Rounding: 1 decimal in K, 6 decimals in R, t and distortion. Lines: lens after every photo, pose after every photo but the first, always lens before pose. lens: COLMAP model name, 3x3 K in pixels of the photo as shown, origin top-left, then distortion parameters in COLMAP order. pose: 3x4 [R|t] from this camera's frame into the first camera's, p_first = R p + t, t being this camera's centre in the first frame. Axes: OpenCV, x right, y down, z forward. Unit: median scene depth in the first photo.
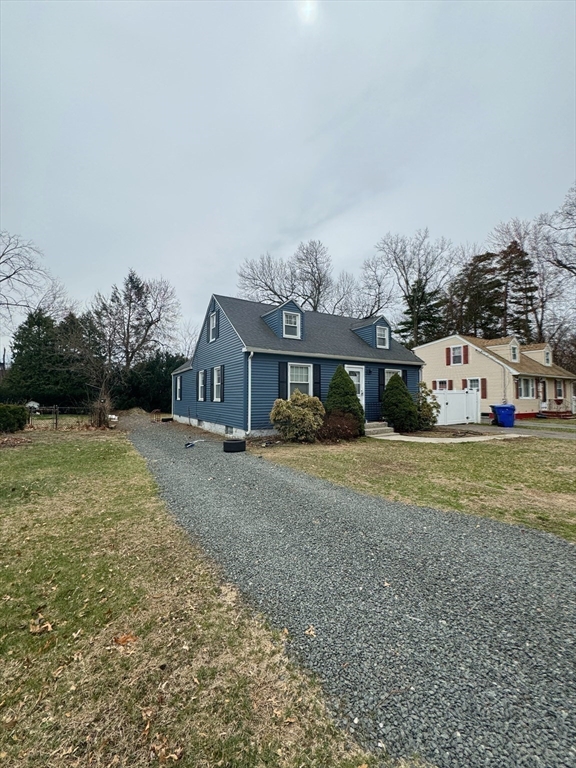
lens RADIAL K [[317.7, 0, 288.0], [0, 317.7, 384.0], [0, 0, 1]] dist [-0.000733, -0.000336]
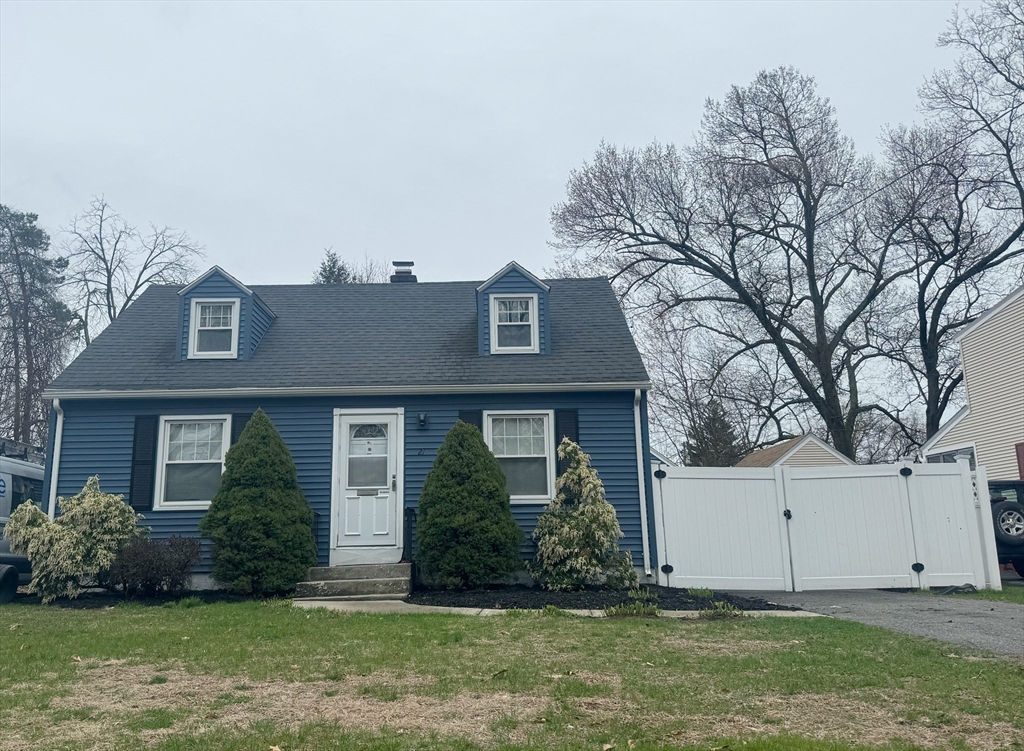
lens RADIAL K [[631.3, 0, 512.0], [0, 631.3, 375.5], [0, 0, 1]] dist [0.001459, 0.000266]
pose [[0.850582, -0.105300, -0.515192, 0.704057], [0.035319, 0.988973, -0.143824, 0.014166], [0.524655, 0.104138, 0.844921, 0.440142]]
